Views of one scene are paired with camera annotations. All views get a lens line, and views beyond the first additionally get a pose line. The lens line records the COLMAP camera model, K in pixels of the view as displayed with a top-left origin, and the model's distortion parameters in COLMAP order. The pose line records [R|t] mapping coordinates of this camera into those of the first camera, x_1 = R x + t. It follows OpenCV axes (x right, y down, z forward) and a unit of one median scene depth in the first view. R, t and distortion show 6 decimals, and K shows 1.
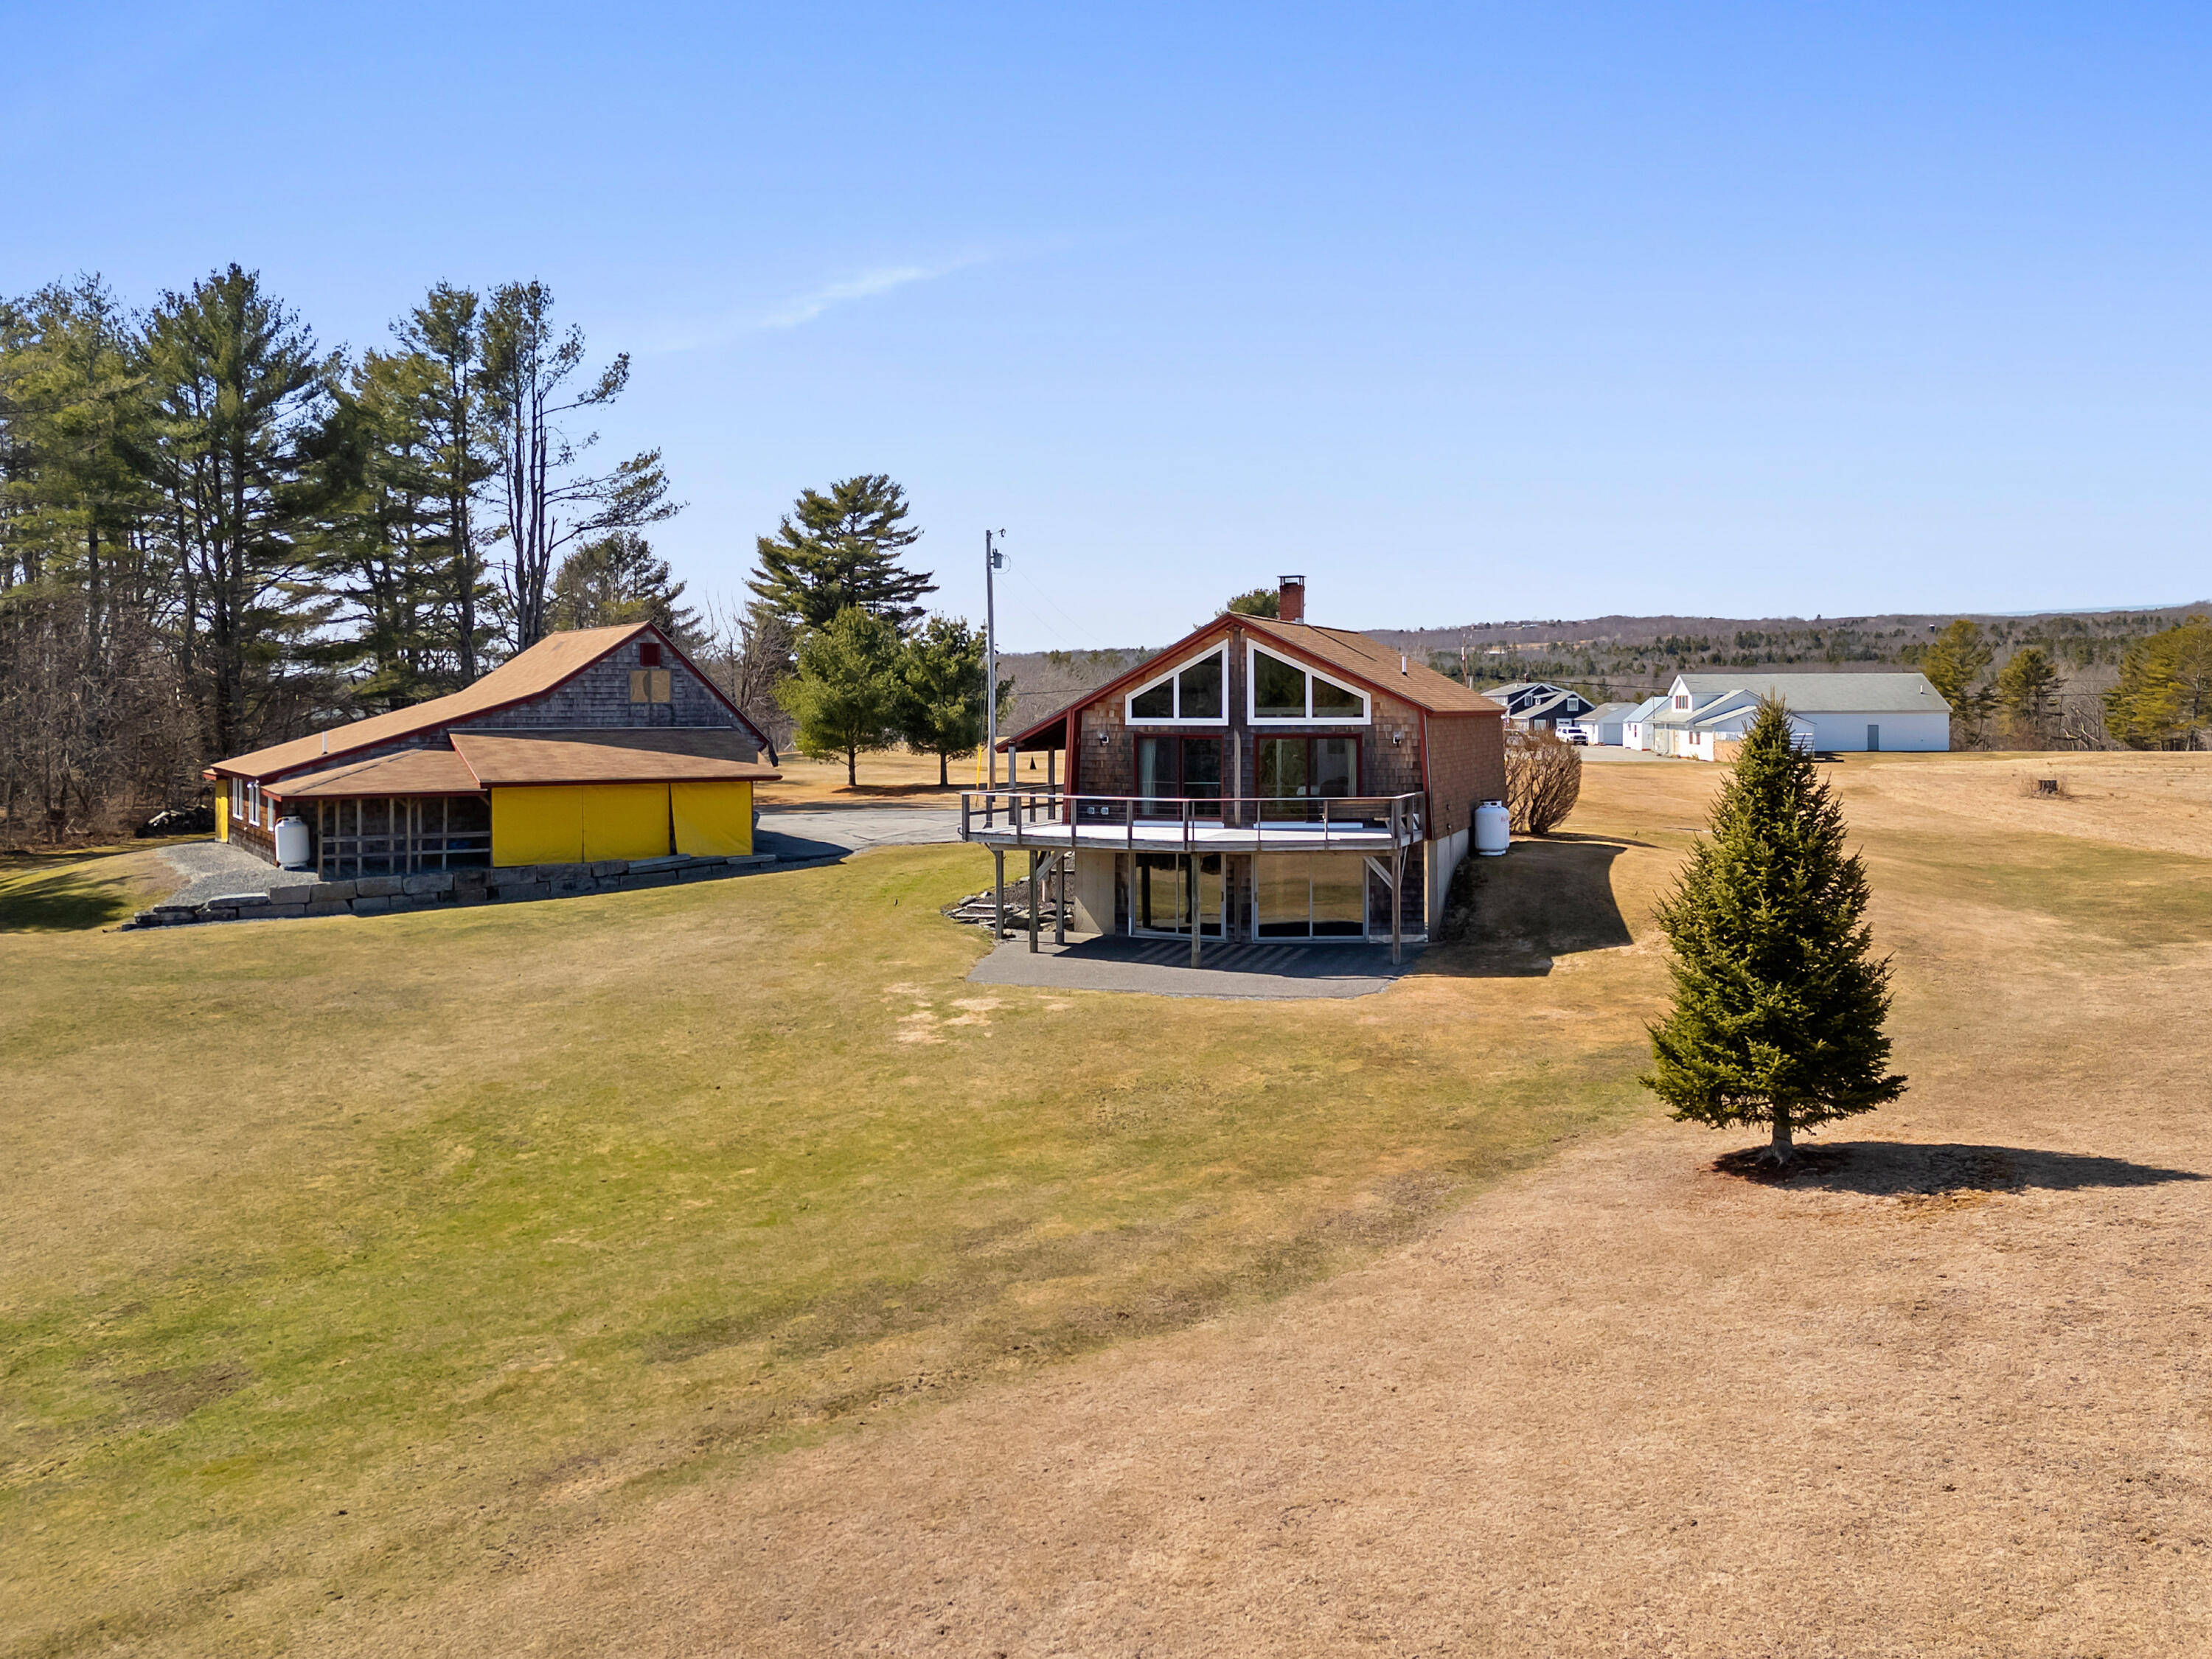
lens RADIAL K [[1702.3, 0, 1106.0], [0, 1702.3, 829.5], [0, 0, 1]] dist [0.033346, -0.002028]
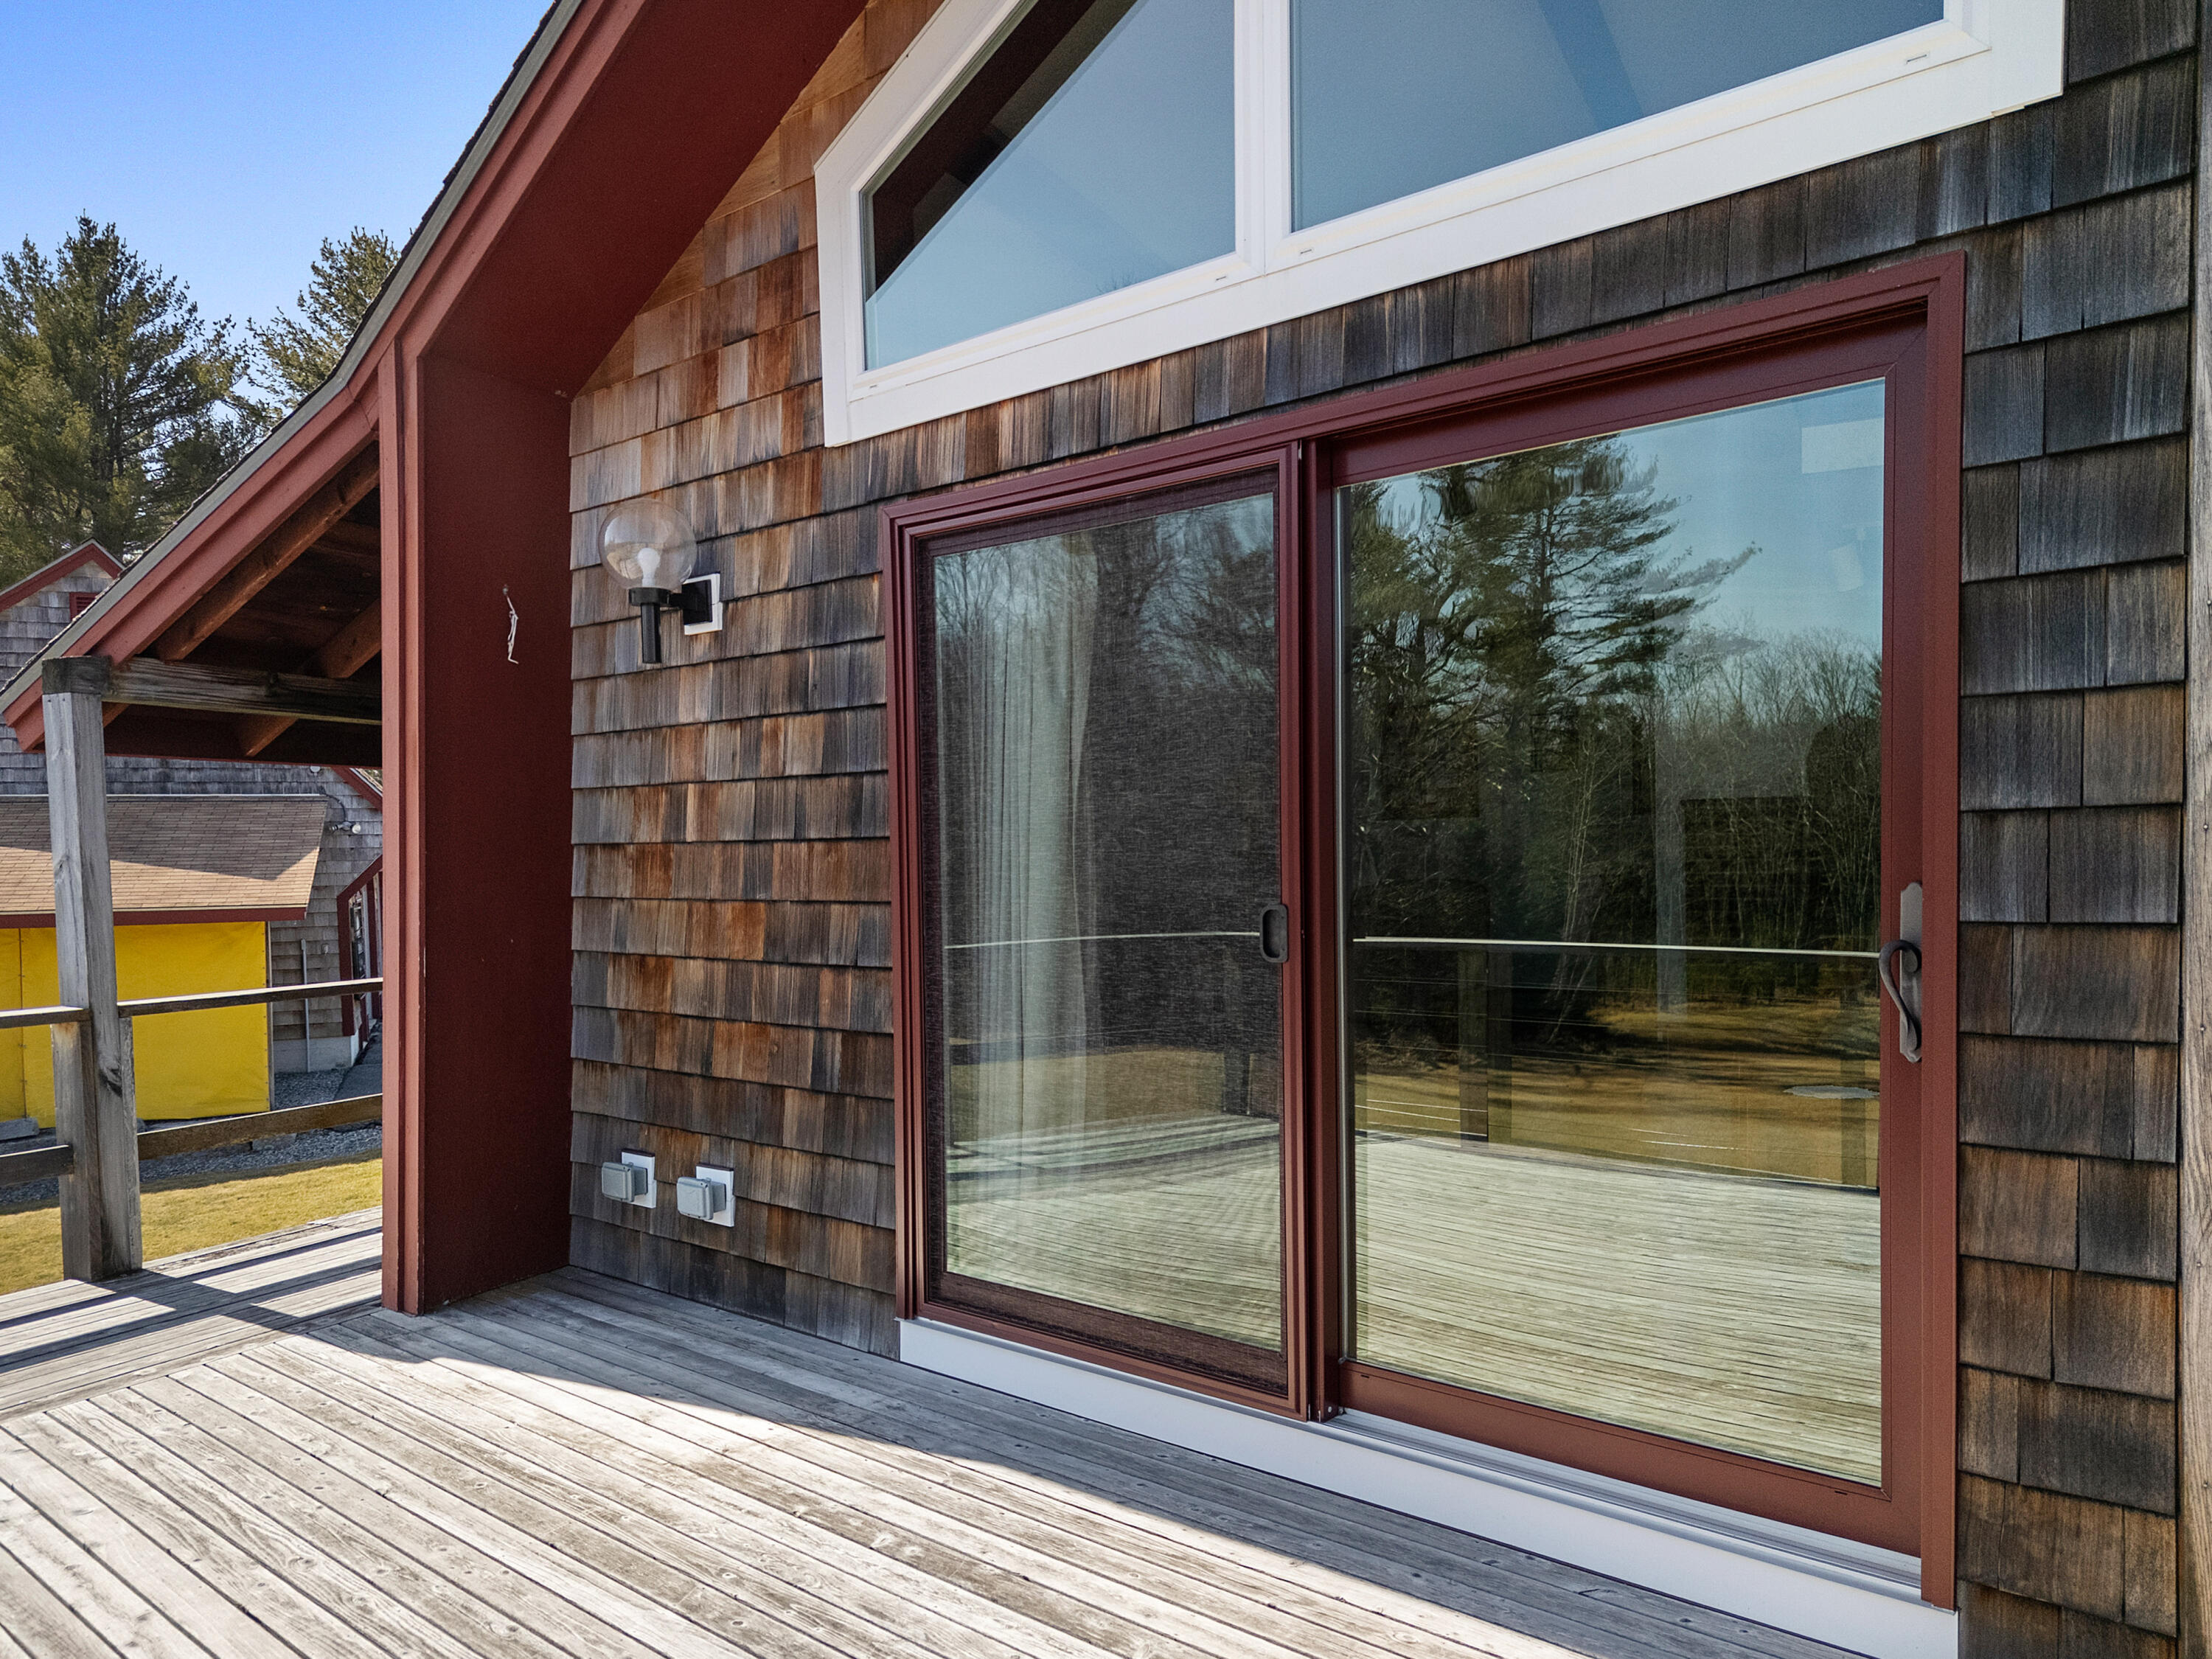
lens RADIAL K [[1702.3, 0, 1106.0], [0, 1702.3, 829.5], [0, 0, 1]] dist [0.033346, -0.002028]
pose [[0.992560, -0.001346, -0.121747, 0.032959], [-0.008783, 0.996542, -0.082627, -0.021408], [0.121438, 0.083081, 0.989116, 0.687136]]
